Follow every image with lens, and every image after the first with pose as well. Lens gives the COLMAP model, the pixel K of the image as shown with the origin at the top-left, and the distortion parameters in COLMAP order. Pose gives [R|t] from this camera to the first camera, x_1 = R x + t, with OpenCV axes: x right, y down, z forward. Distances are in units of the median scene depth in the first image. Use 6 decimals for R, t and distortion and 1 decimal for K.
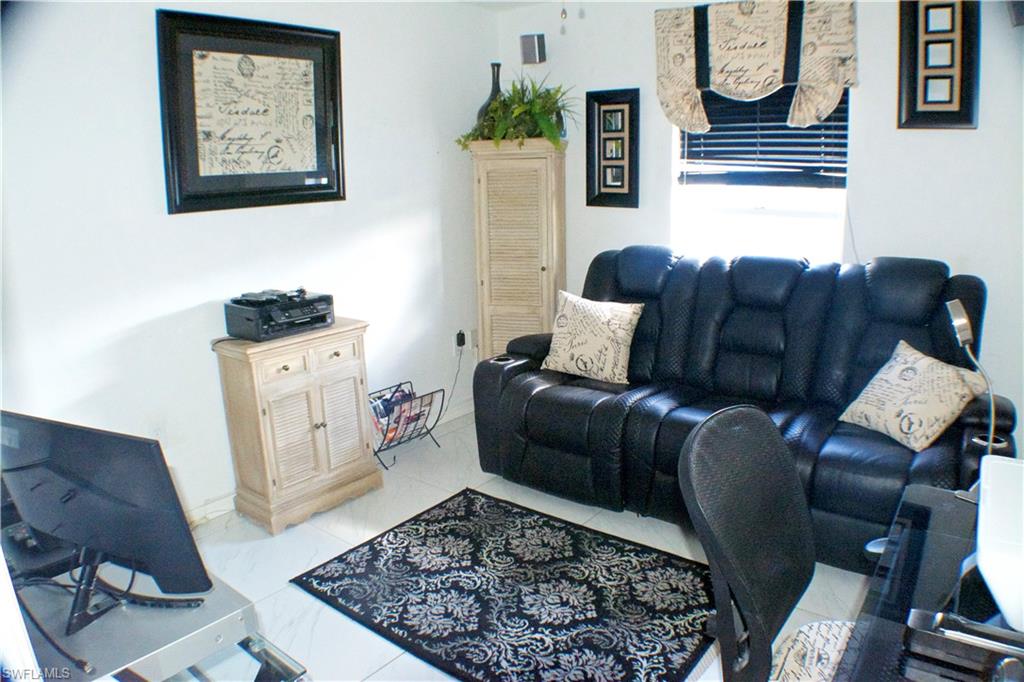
lens RADIAL K [[692.5, 0, 512.4], [0, 692.5, 327.5], [0, 0, 1]] dist [-0.172216, 0.029524]
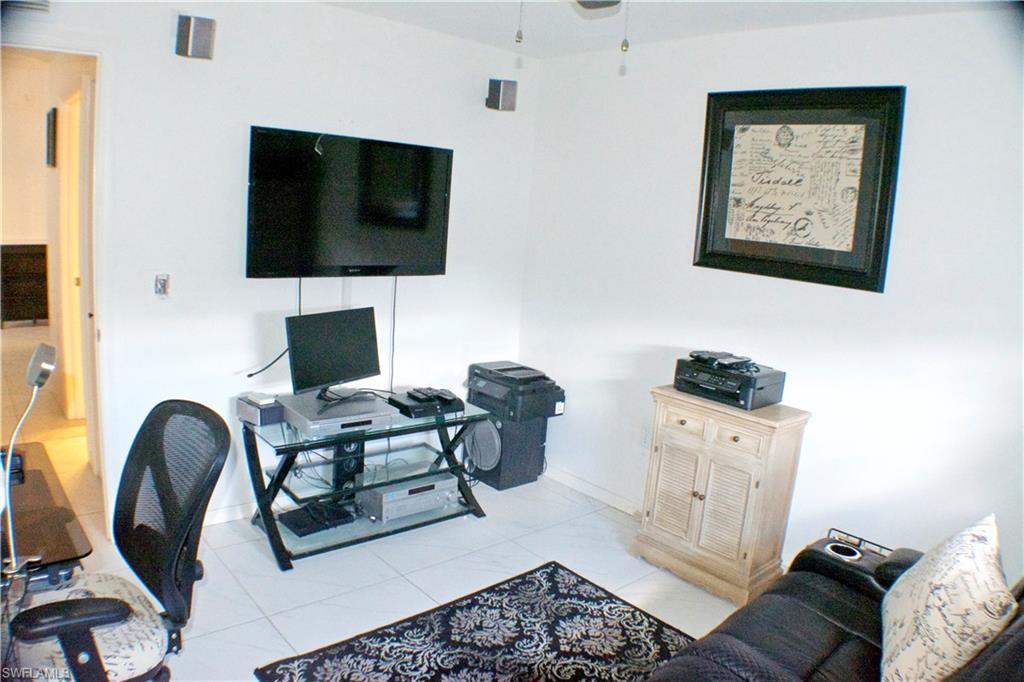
lens RADIAL K [[692.5, 0, 512.4], [0, 692.5, 327.5], [0, 0, 1]] dist [-0.172216, 0.029524]
pose [[-0.166066, 0.175300, -0.970408, 0.701766], [-0.285743, 0.933299, 0.217495, -0.229458], [0.943808, 0.313406, -0.104898, 0.812612]]
